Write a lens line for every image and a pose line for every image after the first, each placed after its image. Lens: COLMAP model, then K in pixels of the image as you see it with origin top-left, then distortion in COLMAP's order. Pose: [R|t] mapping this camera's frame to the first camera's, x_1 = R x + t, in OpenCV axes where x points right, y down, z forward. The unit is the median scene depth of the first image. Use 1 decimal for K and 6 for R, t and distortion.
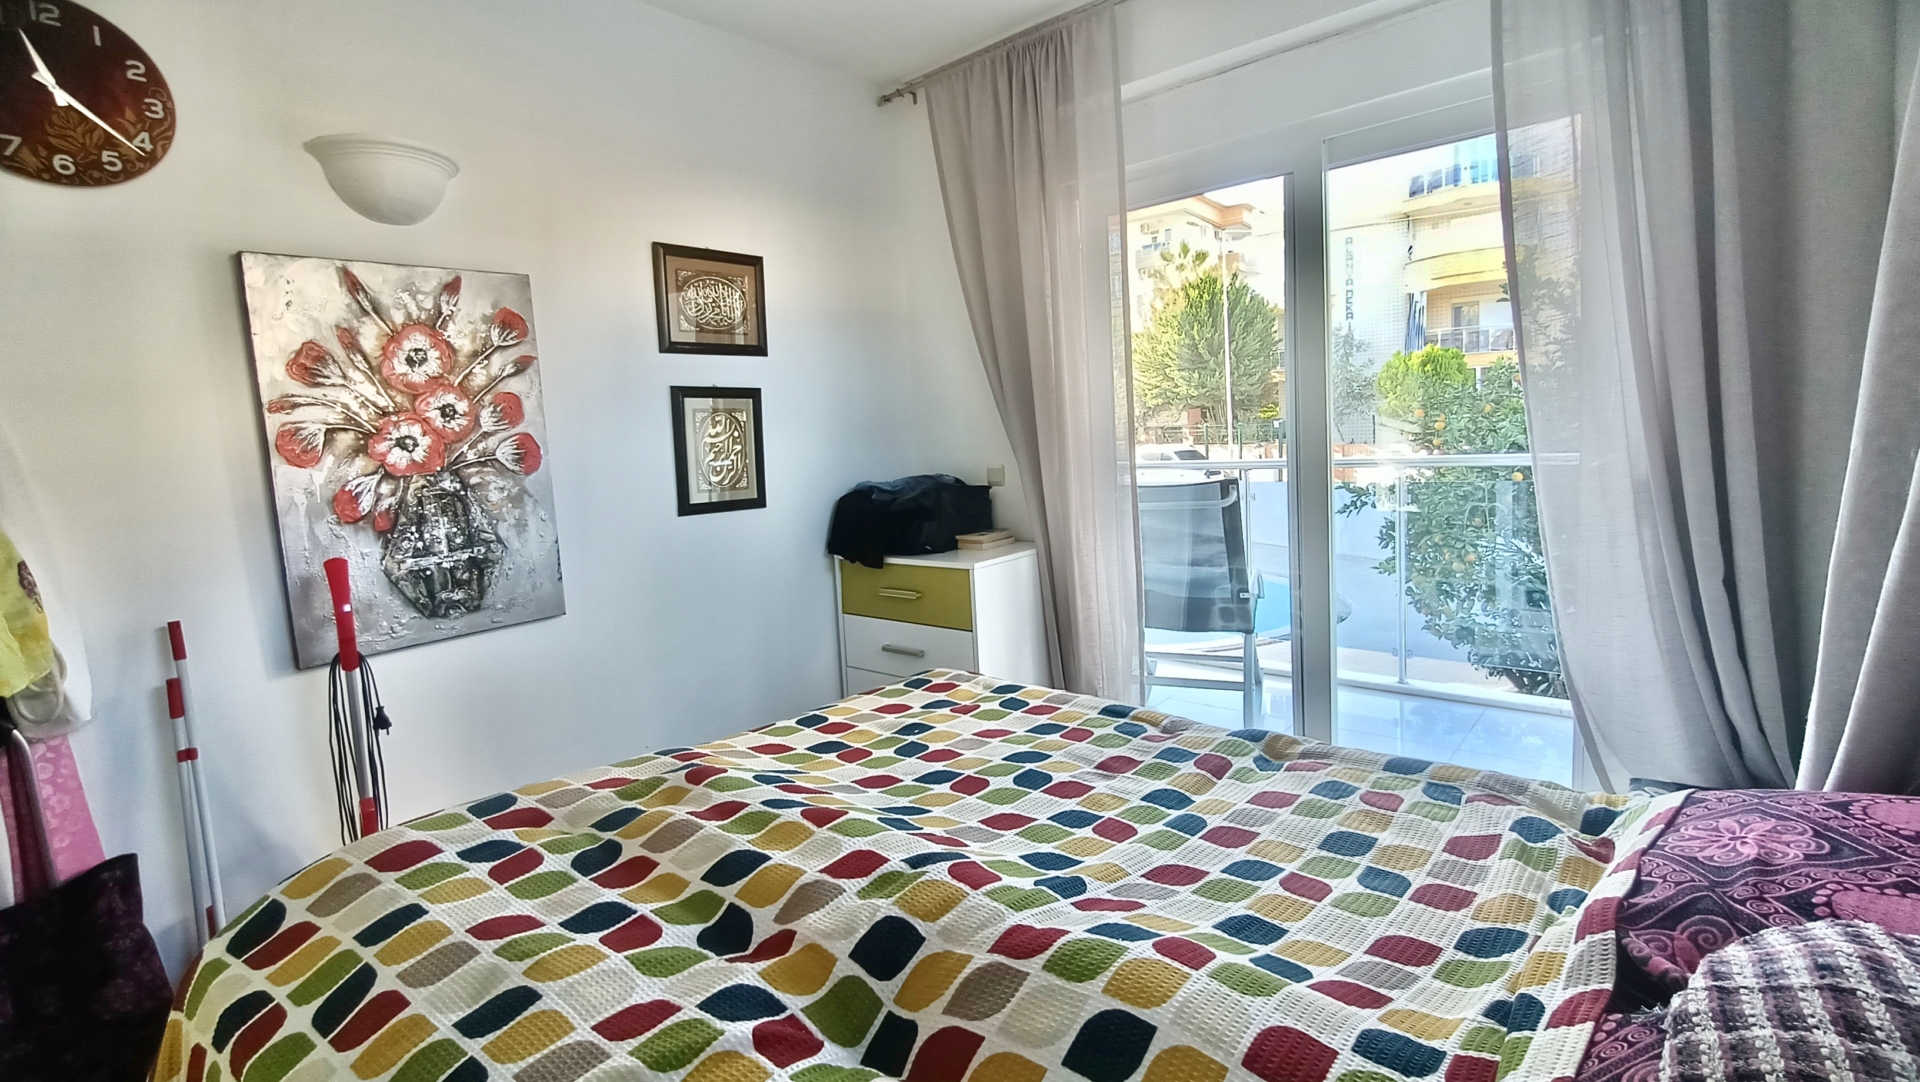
lens RADIAL K [[873.8, 0, 948.2], [0, 873.8, 527.3], [0, 0, 1]] dist [-0.001435, 0.000679]
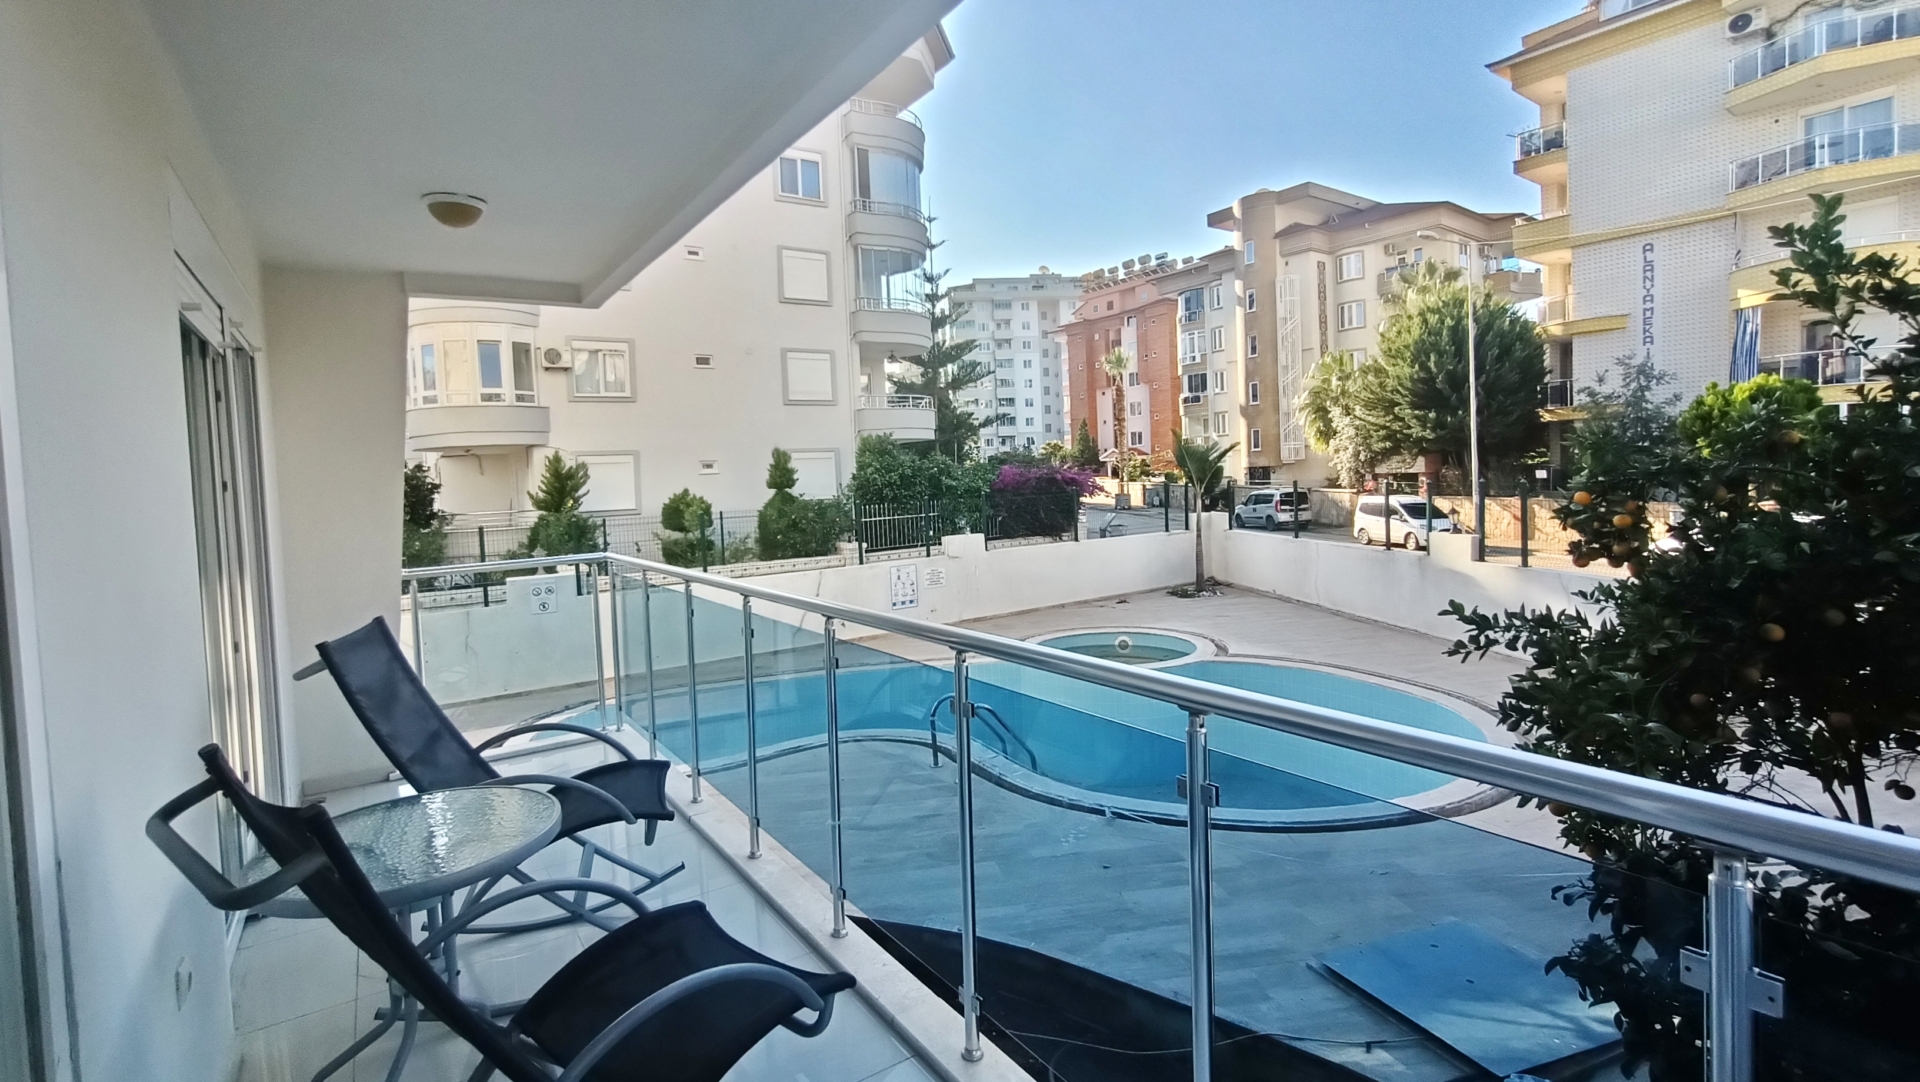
lens RADIAL K [[873.8, 0, 945.8], [0, 873.8, 534.0], [0, 0, 1]] dist [-0.001435, 0.000679]
pose [[0.964320, 0.033281, -0.262639, 0.053850], [-0.042360, 0.998682, -0.028979, -0.013657], [0.261329, 0.039070, 0.964459, 0.063891]]
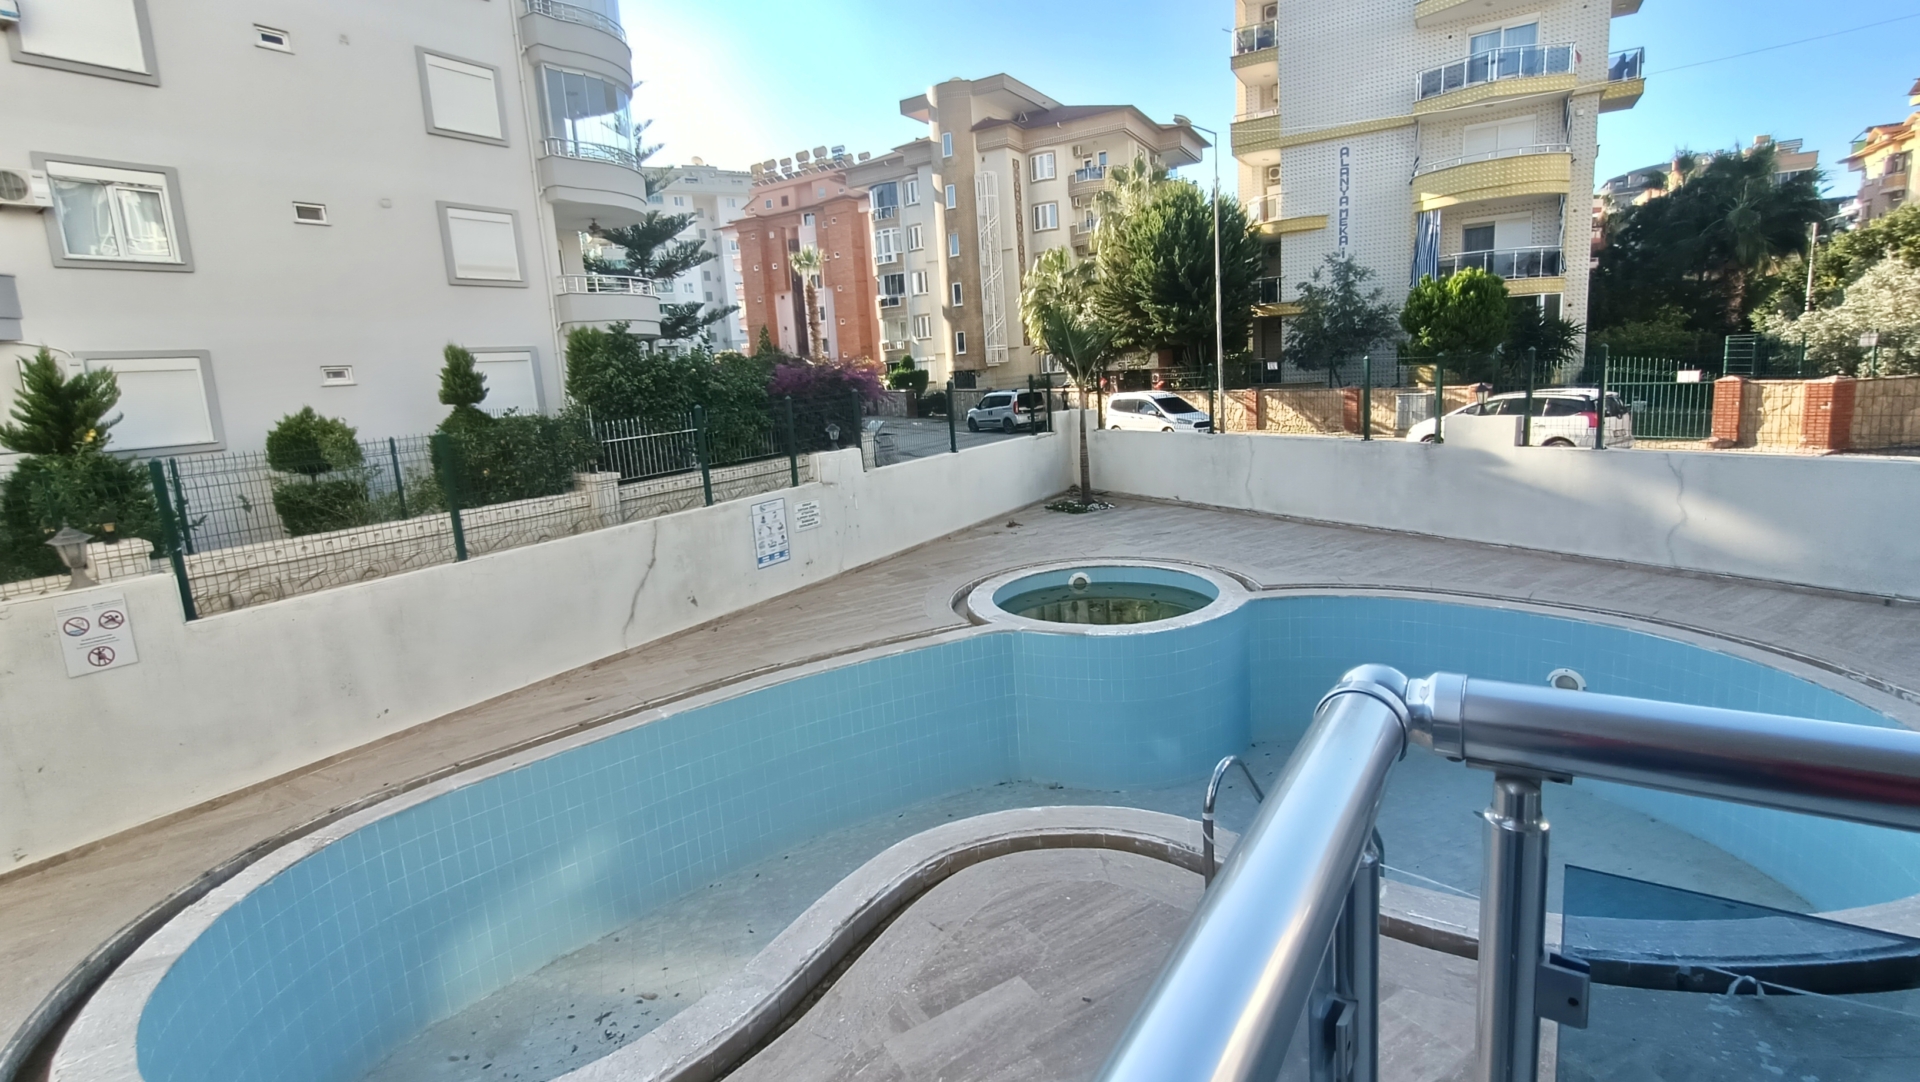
lens RADIAL K [[873.8, 0, 953.9], [0, 873.8, 524.6], [0, 0, 1]] dist [-0.001435, 0.000679]
pose [[0.991804, -0.031254, 0.123887, -0.042755], [0.024547, 0.998168, 0.055299, -0.016233], [-0.125388, -0.051805, 0.990754, 0.169075]]
